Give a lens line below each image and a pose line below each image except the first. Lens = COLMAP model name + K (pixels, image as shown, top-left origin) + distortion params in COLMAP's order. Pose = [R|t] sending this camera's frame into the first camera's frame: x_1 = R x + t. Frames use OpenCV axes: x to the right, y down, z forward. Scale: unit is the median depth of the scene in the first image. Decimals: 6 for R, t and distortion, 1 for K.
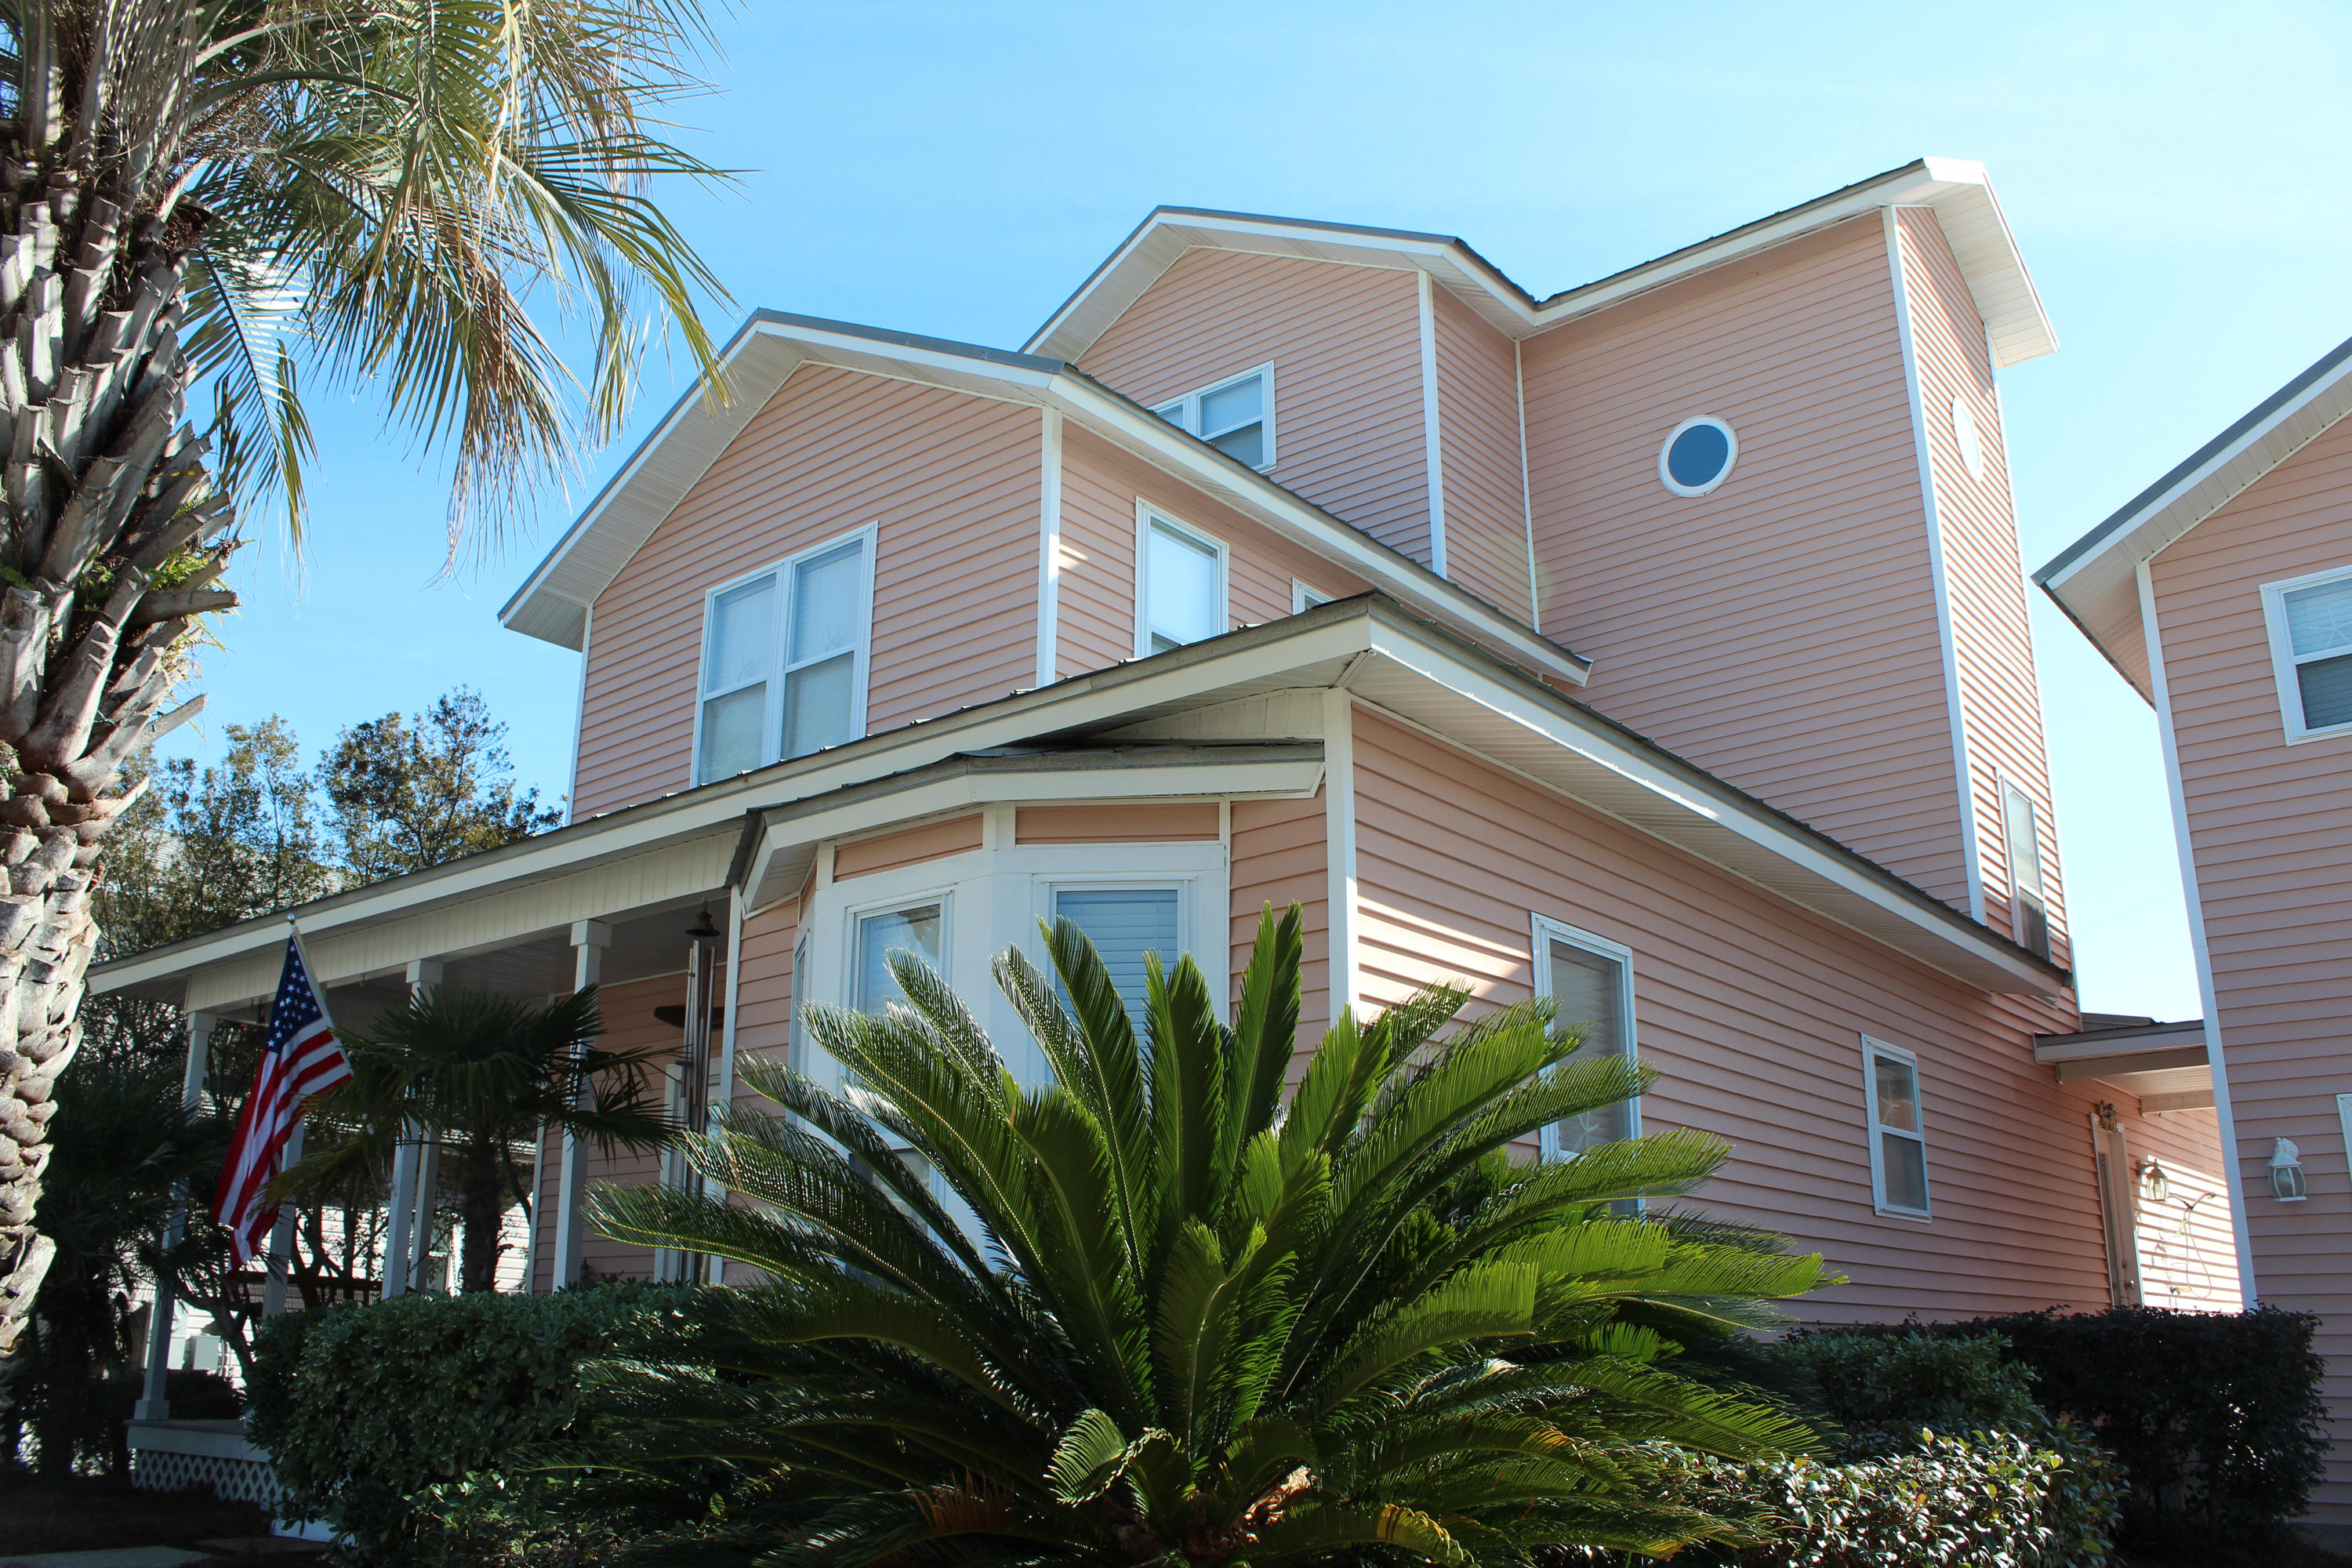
lens RADIAL K [[1917.0, 0, 1182.5], [0, 1917.0, 794.1], [0, 0, 1]] dist [-0.176436, 0.155792]
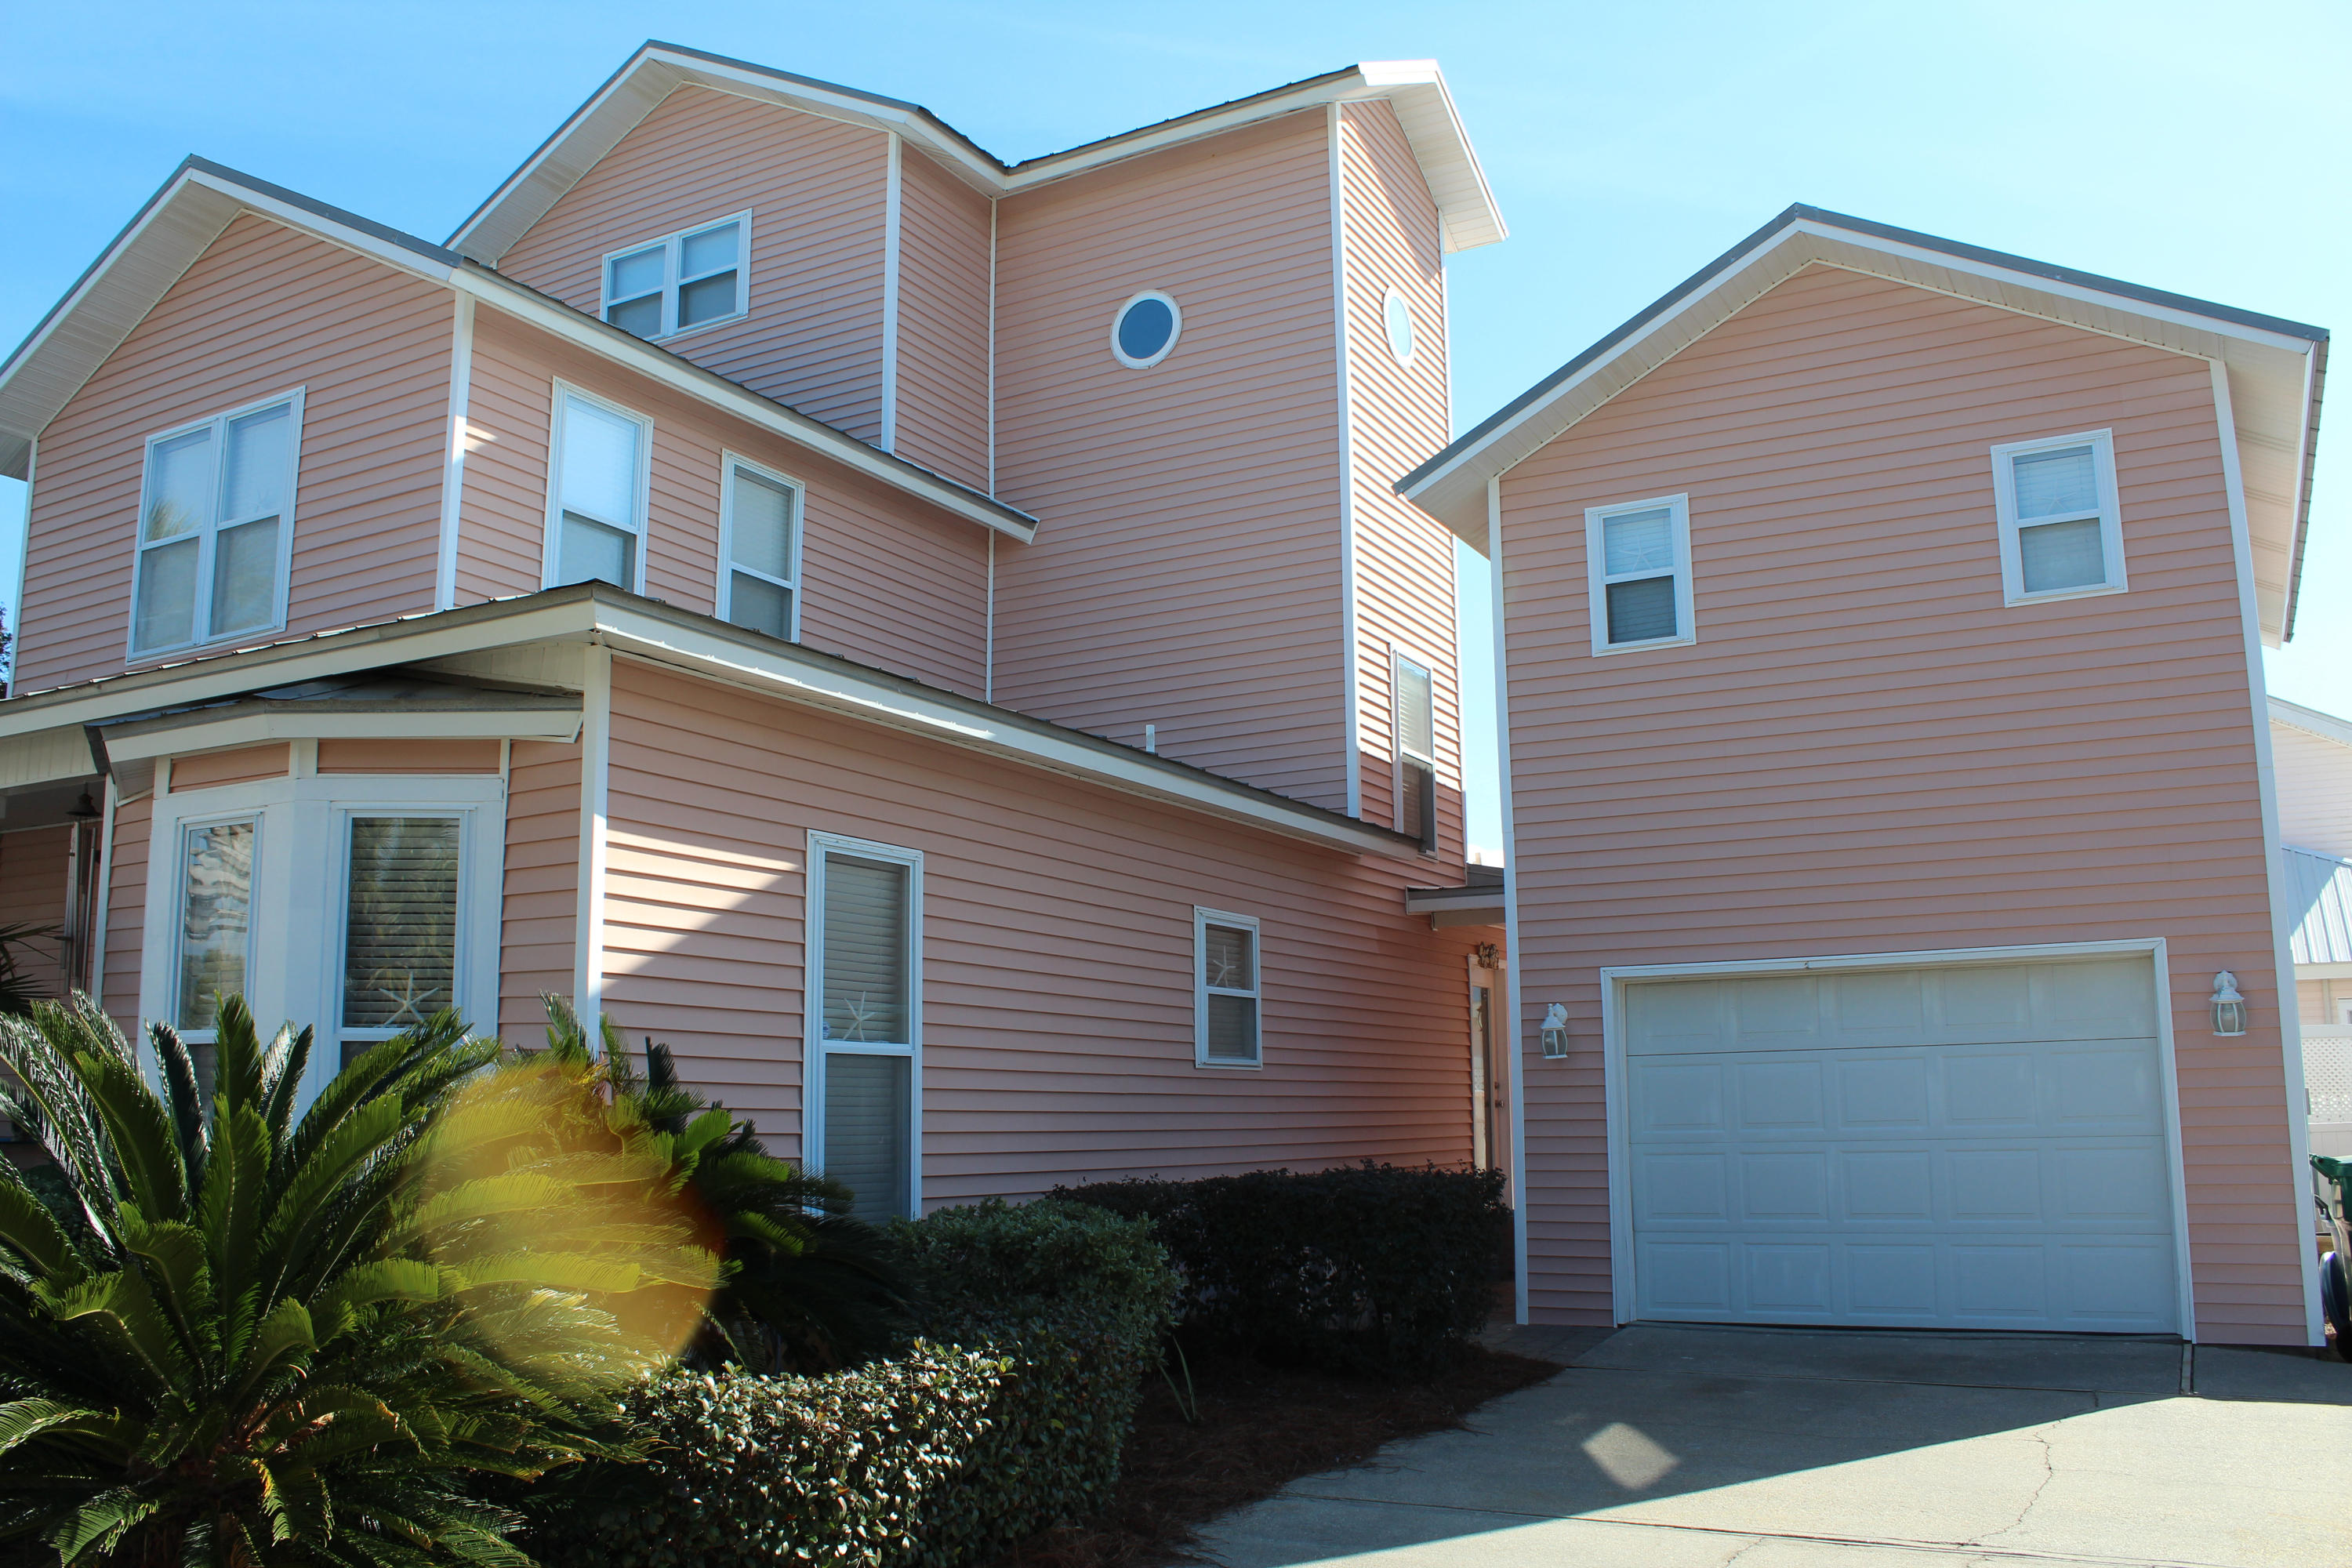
lens RADIAL K [[1917.0, 0, 1182.5], [0, 1917.0, 794.1], [0, 0, 1]] dist [-0.176436, 0.155792]
pose [[0.982568, 0.014173, 0.185365, 0.120433], [-0.038293, 0.991138, 0.127198, -0.068894], [-0.181919, -0.132079, 0.974403, -0.082555]]
